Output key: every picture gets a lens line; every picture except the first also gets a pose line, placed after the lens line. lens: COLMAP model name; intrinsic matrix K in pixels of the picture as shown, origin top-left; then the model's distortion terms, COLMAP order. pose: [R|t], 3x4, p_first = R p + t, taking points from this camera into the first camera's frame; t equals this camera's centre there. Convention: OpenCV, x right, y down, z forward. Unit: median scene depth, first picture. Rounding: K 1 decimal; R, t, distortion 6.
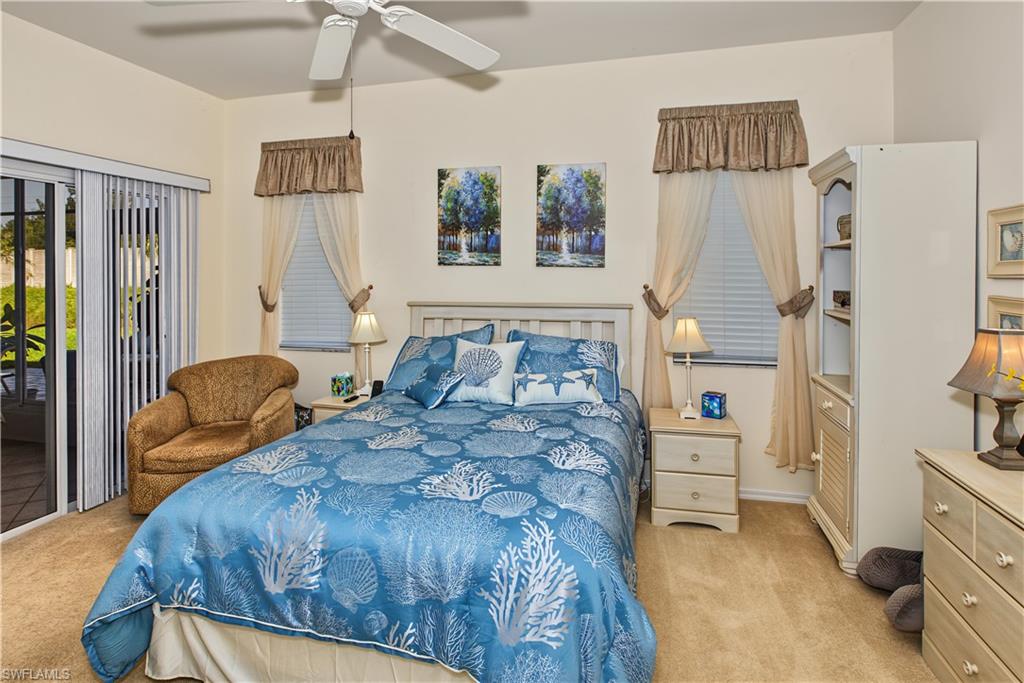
lens RADIAL K [[537.2, 0, 509.5], [0, 537.2, 276.2], [0, 0, 1]] dist [-0.012025, -0.000086]
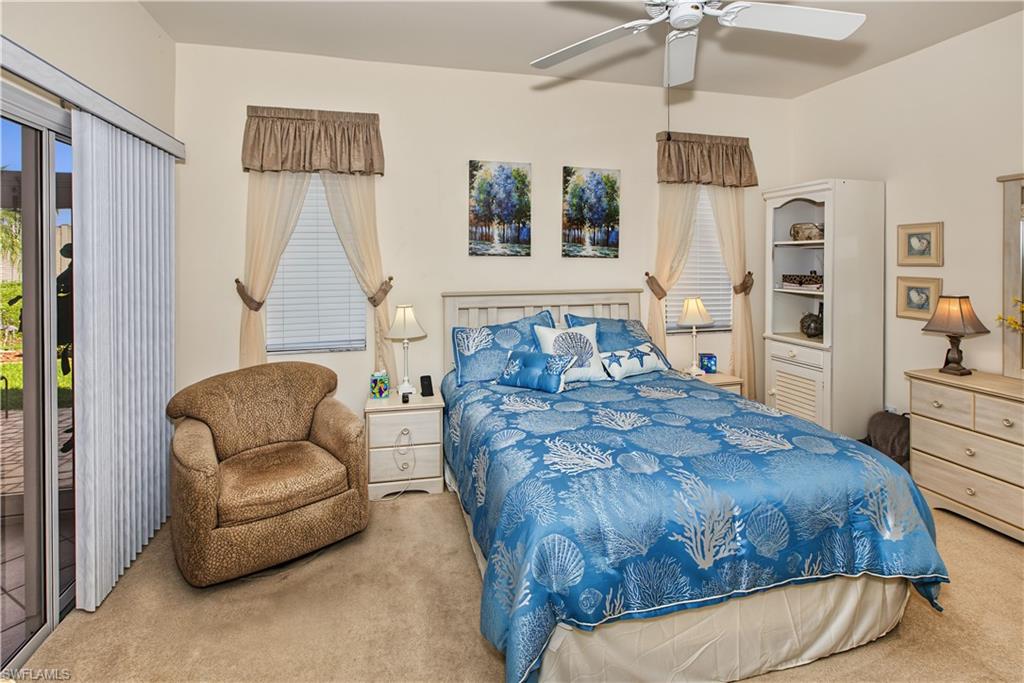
lens RADIAL K [[504.2, 0, 515.0], [0, 504.2, 267.6], [0, 0, 1]] dist [-0.003713, 0.000210]
pose [[0.869148, -0.009292, 0.494466, -0.562090], [0.003624, 0.999916, 0.012419, -0.009677], [-0.494540, -0.009002, 0.869108, 0.141452]]
